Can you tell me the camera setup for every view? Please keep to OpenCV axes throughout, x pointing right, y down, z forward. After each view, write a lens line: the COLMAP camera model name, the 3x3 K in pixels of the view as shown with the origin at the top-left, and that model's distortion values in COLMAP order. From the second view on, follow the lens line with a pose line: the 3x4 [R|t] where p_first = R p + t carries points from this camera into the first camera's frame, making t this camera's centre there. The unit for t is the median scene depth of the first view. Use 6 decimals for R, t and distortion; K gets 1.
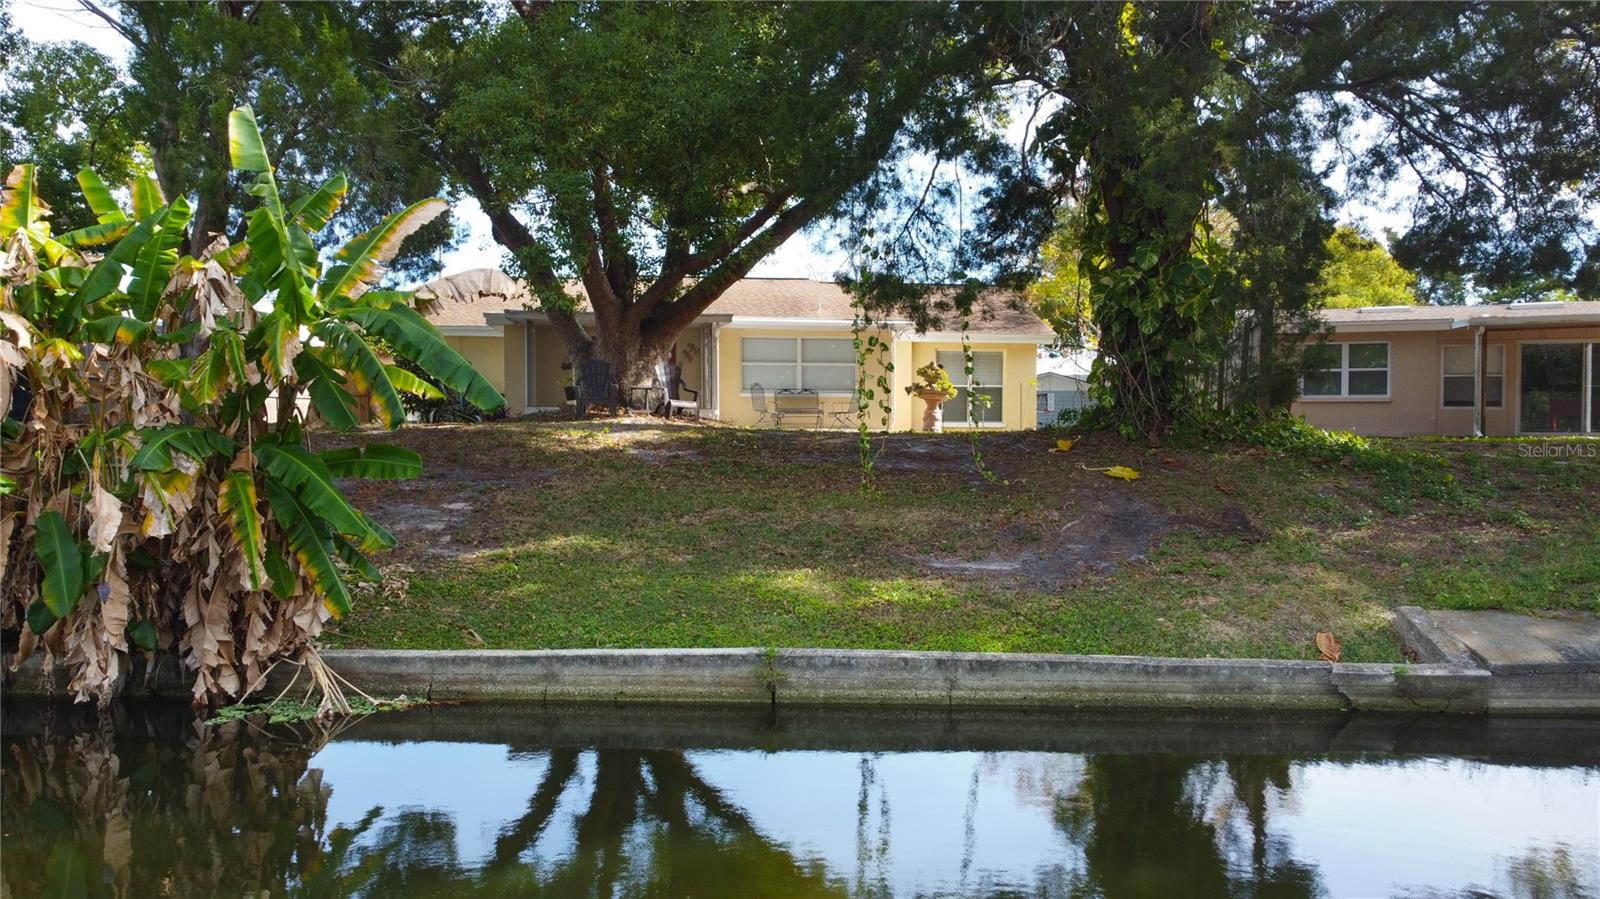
lens RADIAL K [[1225.0, 0, 799.0], [0, 1225.0, 450.0], [0, 0, 1]] dist [0.010023, -0.013152]
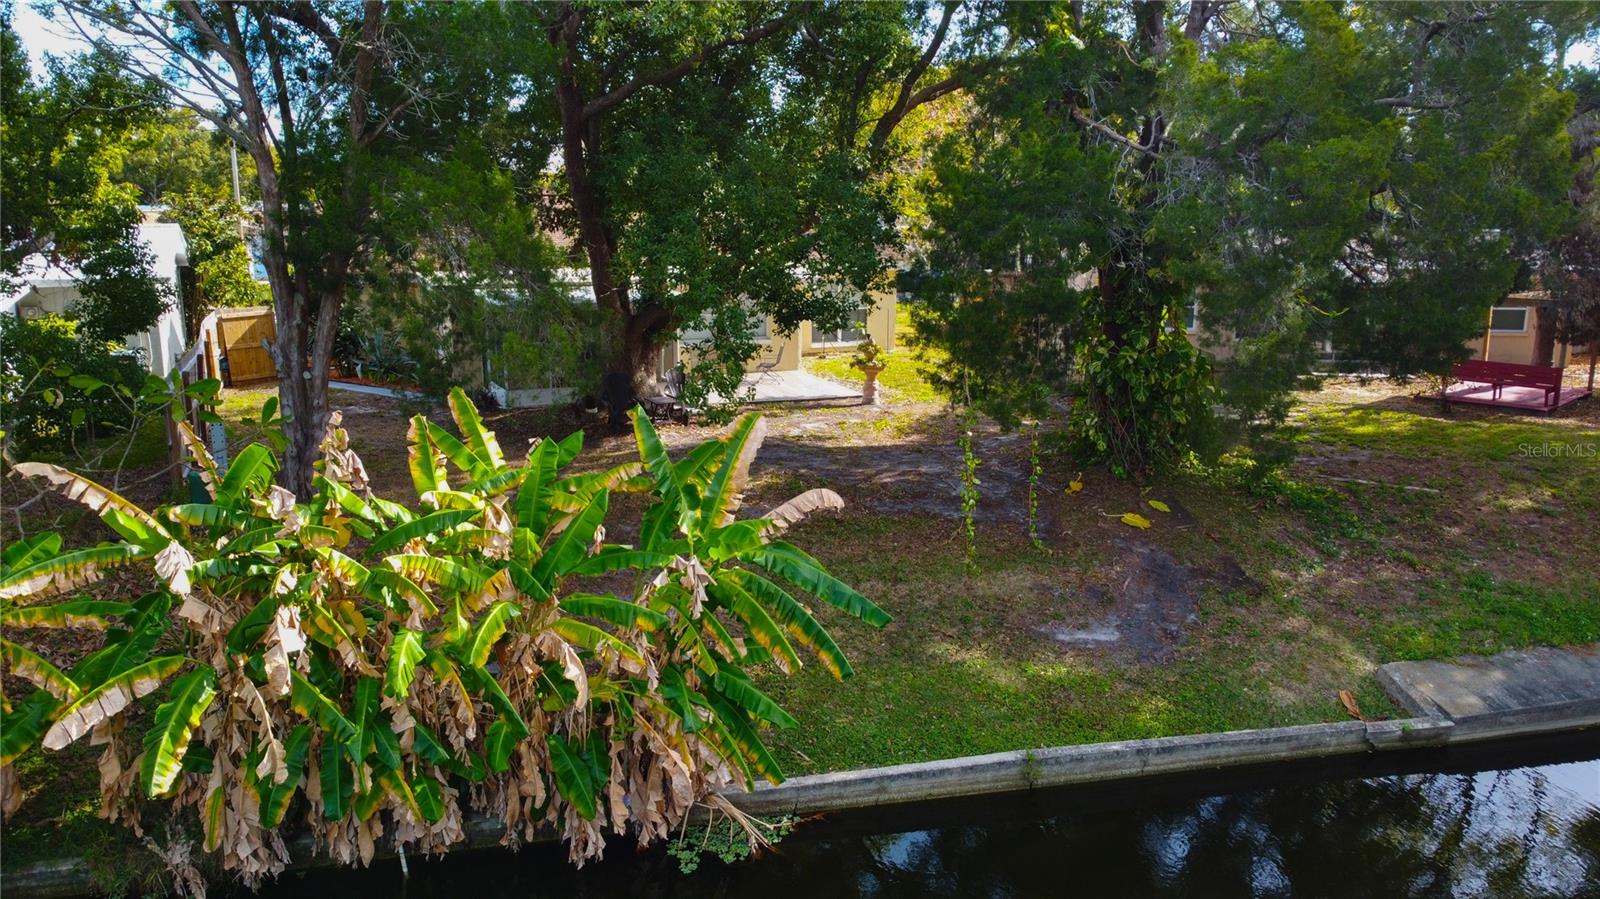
lens RADIAL K [[1225.0, 0, 799.0], [0, 1225.0, 450.0], [0, 0, 1]] dist [0.010023, -0.013152]
pose [[0.964538, -0.055721, 0.257996, -0.638353], [0.005731, 0.981653, 0.190587, -0.465342], [-0.263882, -0.182350, 0.947161, -0.228210]]
